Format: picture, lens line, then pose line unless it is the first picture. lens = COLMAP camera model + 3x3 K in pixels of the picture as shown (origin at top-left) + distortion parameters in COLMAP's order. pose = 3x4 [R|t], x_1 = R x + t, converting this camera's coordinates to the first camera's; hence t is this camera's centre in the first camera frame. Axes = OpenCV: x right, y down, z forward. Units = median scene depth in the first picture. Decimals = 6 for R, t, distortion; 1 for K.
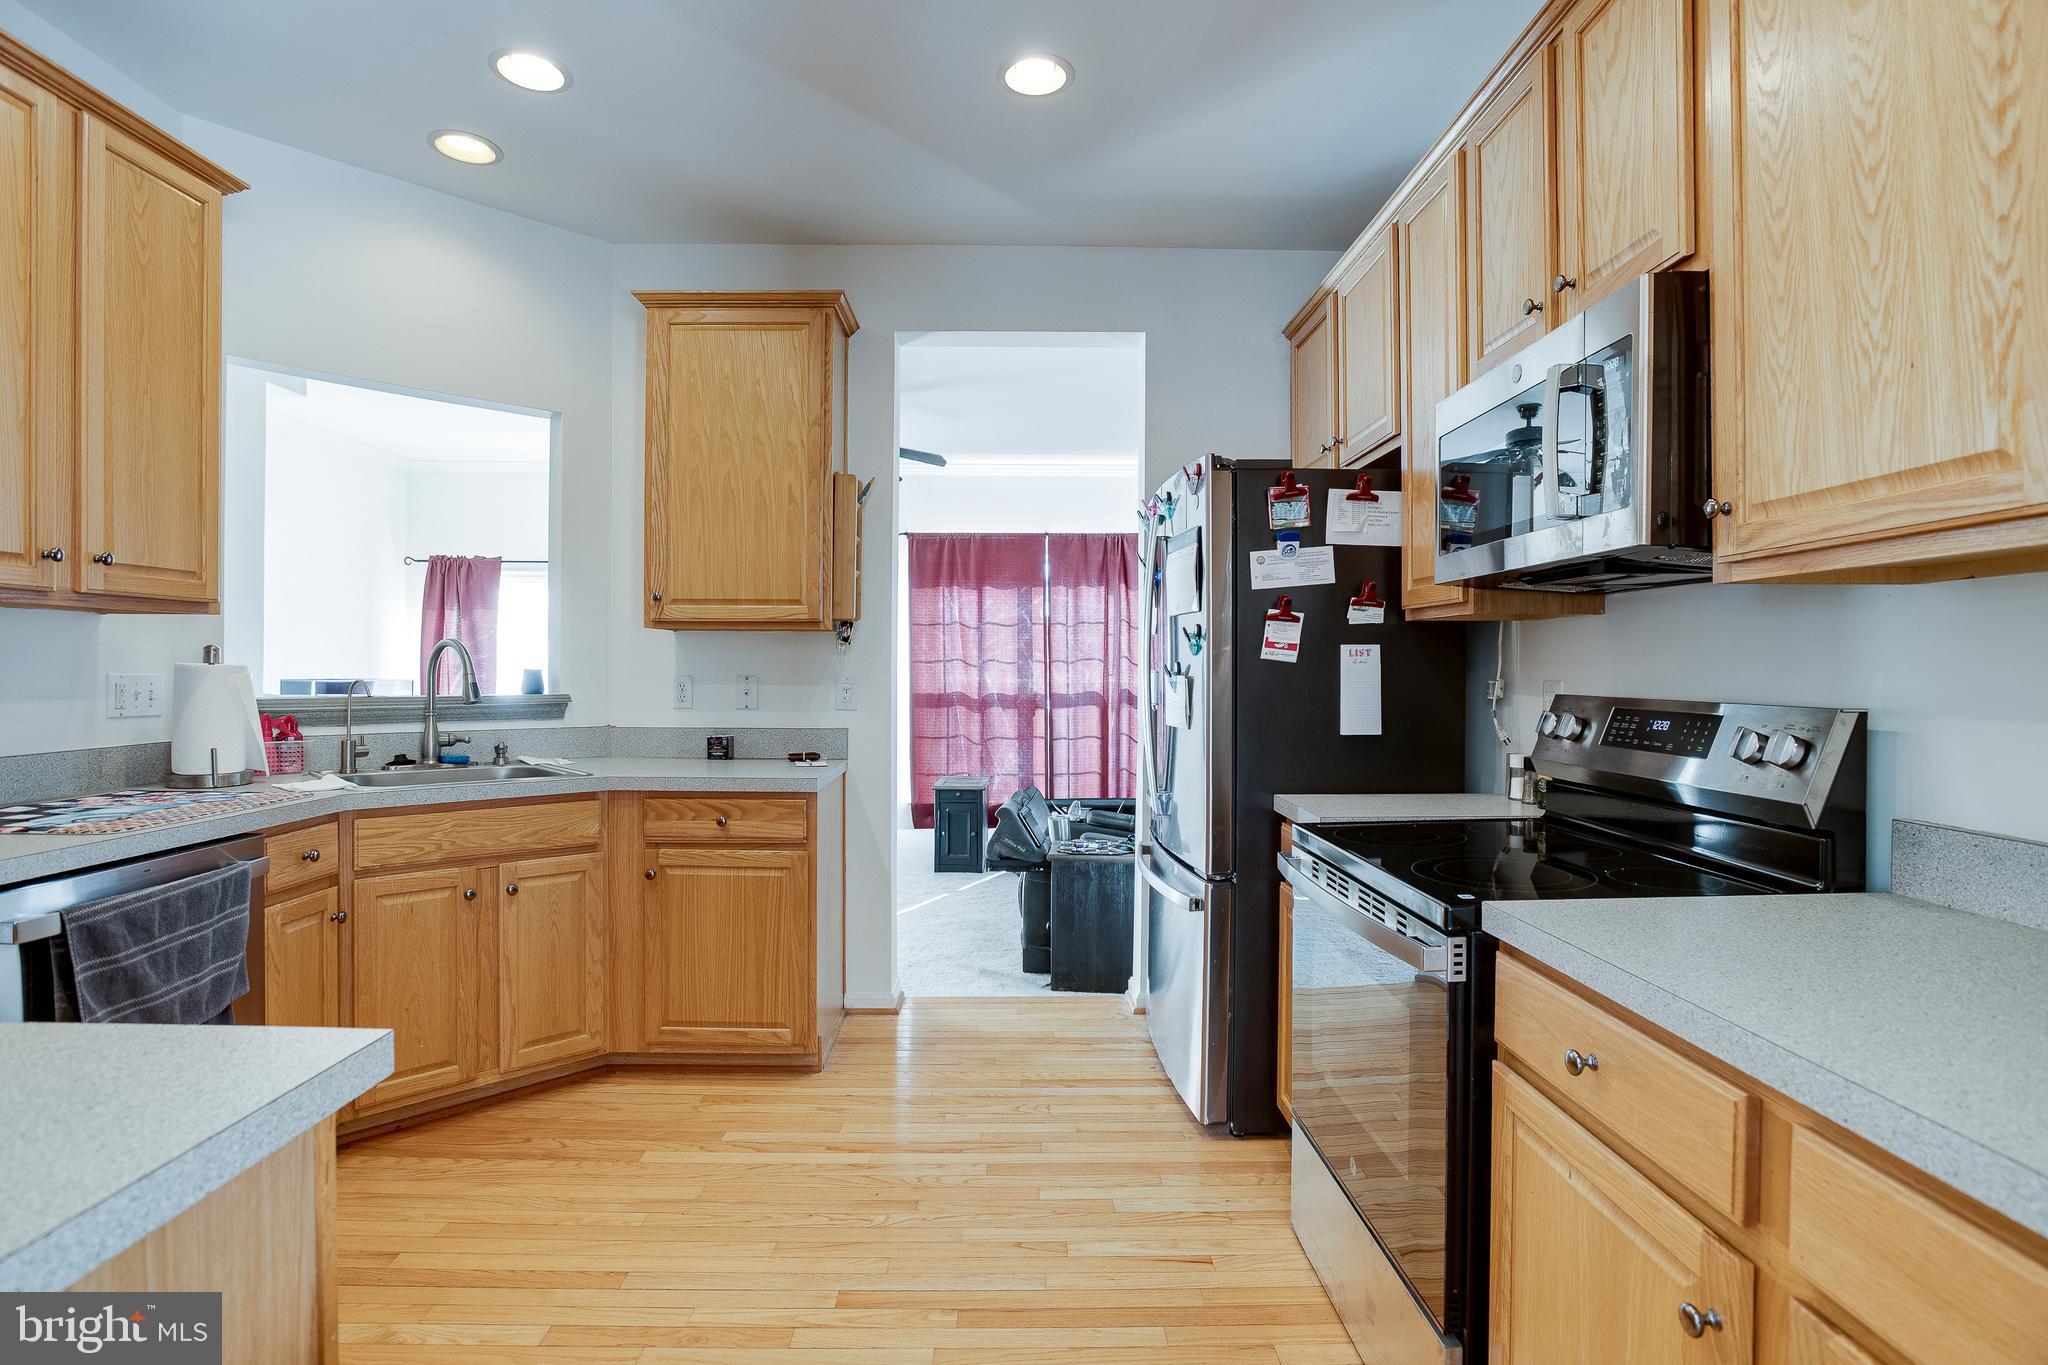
lens RADIAL K [[1019.8, 0, 1036.7], [0, 1019.8, 686.7], [0, 0, 1]] dist [-0.013153, 0.002036]
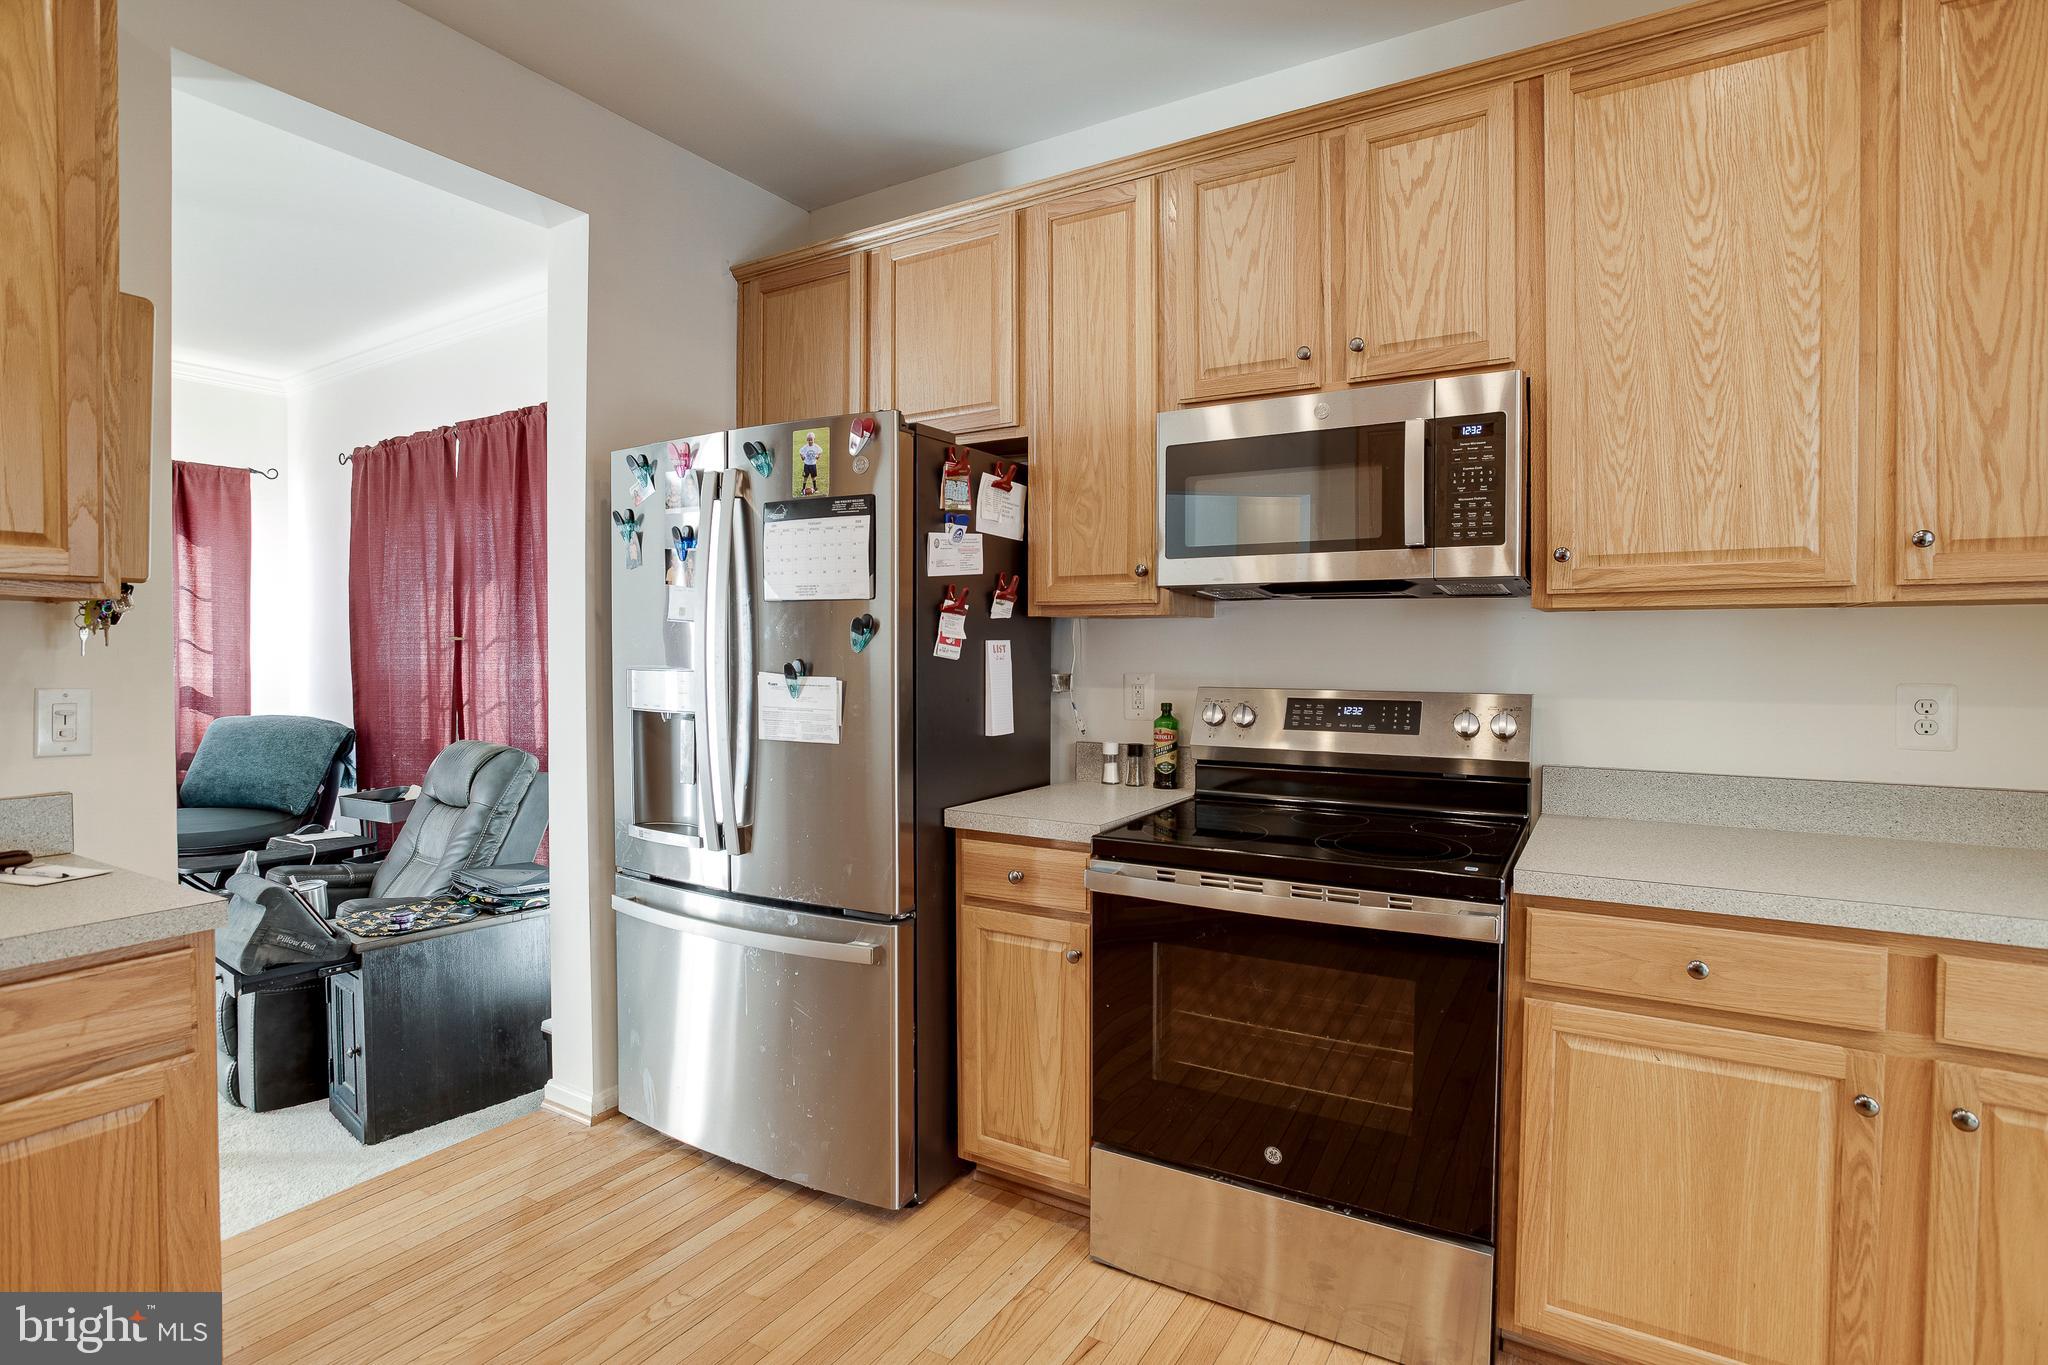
lens RADIAL K [[989.6, 0, 1026.1], [0, 989.6, 673.3], [0, 0, 1]] dist [-0.050052, 0.013981]
pose [[0.539400, -0.022913, 0.841738, -0.347726], [0.015338, 0.999731, 0.017385, -0.019831], [-0.841910, 0.003534, 0.539607, 0.367142]]
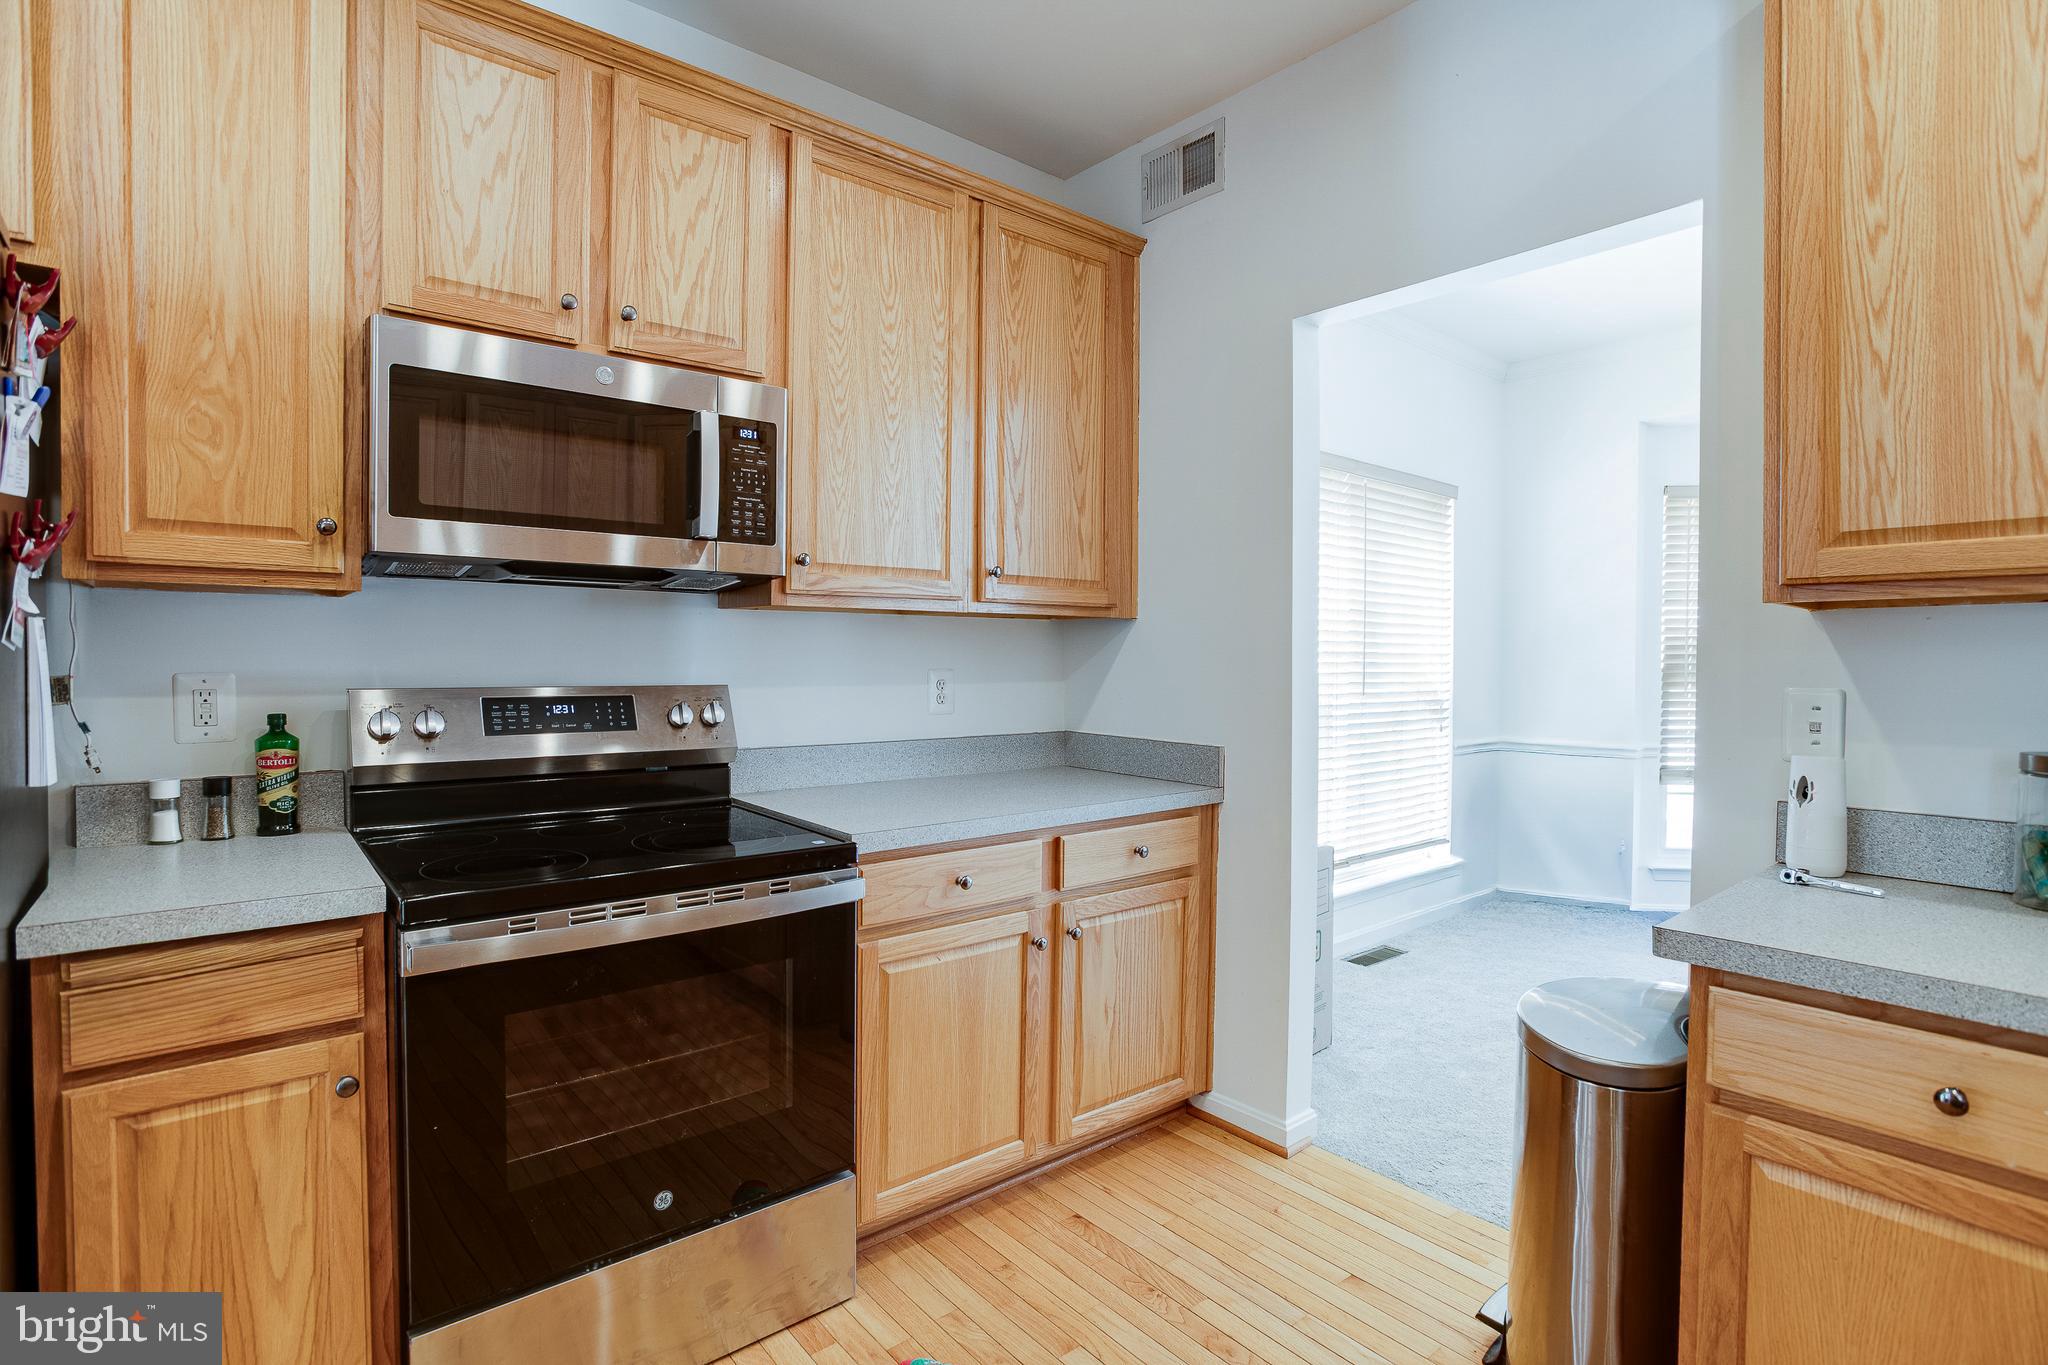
lens RADIAL K [[989.6, 0, 1014.2], [0, 989.6, 679.5], [0, 0, 1]] dist [-0.050052, 0.013981]
pose [[-0.606779, -0.027466, 0.794396, -0.309939], [0.004916, 0.999254, 0.038304, -0.019115], [-0.794855, 0.027147, -0.606192, 0.684324]]
